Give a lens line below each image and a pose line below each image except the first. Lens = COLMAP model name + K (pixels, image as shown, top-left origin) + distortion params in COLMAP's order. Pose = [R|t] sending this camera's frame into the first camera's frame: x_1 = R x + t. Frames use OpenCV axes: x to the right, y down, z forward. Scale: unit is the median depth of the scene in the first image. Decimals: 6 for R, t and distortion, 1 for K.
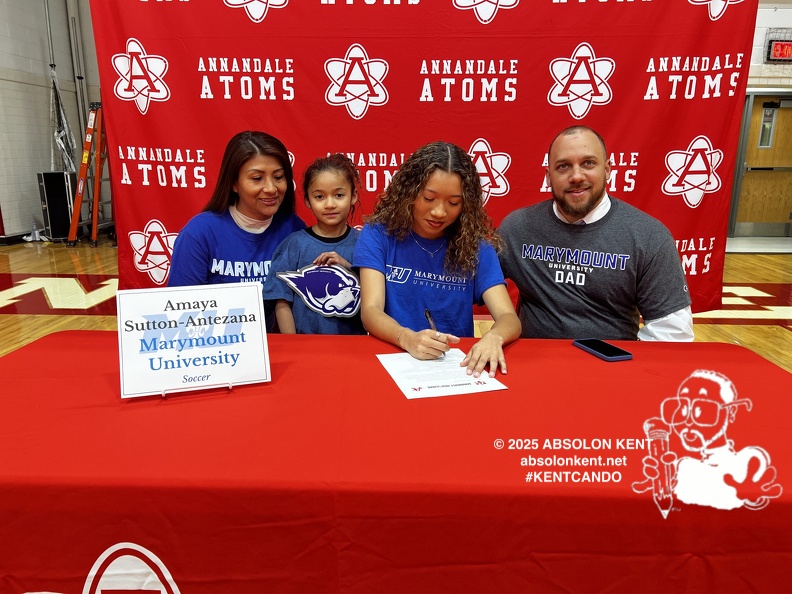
lens RADIAL K [[609.2, 0, 401.9], [0, 609.2, 309.9], [0, 0, 1]] dist [0.032957, -0.045218]
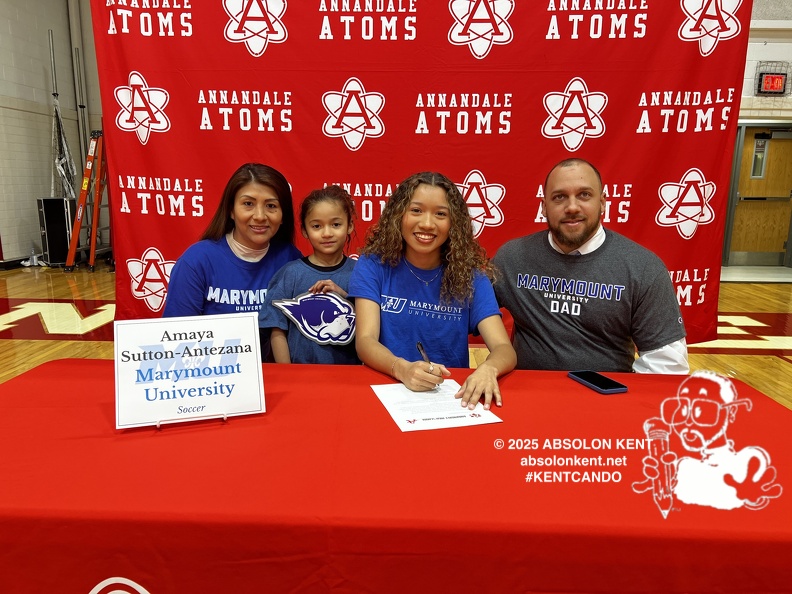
lens RADIAL K [[608.9, 0, 392.7], [0, 608.9, 309.9], [0, 0, 1]] dist [0.034068, -0.049327]
pose [[0.999962, 0.006300, -0.005978, -0.000663], [-0.006548, 0.999077, -0.042458, -0.004547], [0.005705, 0.042496, 0.999080, -0.002203]]
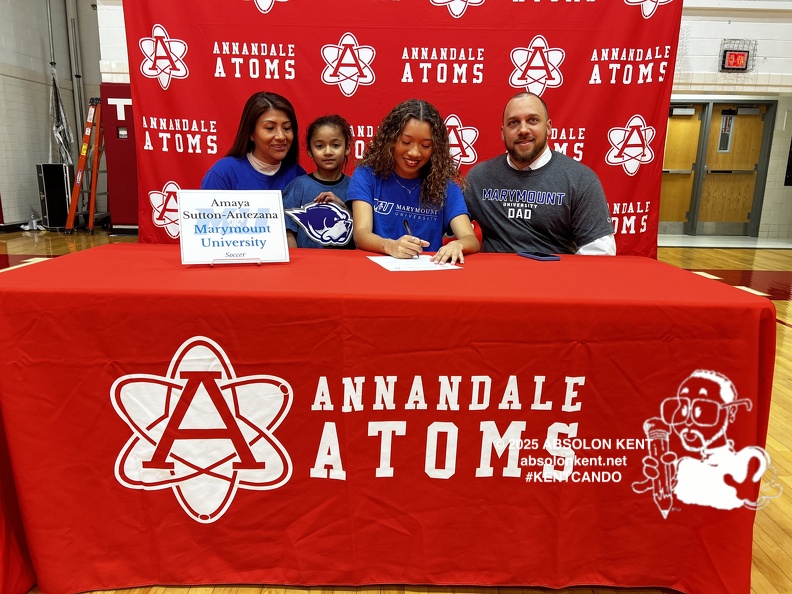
lens RADIAL K [[601.5, 0, 398.1], [0, 601.5, 303.0], [0, 0, 1]] dist [0.037220, -0.052982]
pose [[0.999670, 0.008338, 0.024292, -0.002305], [-0.007813, 0.999736, -0.021613, 0.112303], [-0.024466, 0.021416, 0.999471, -0.160408]]
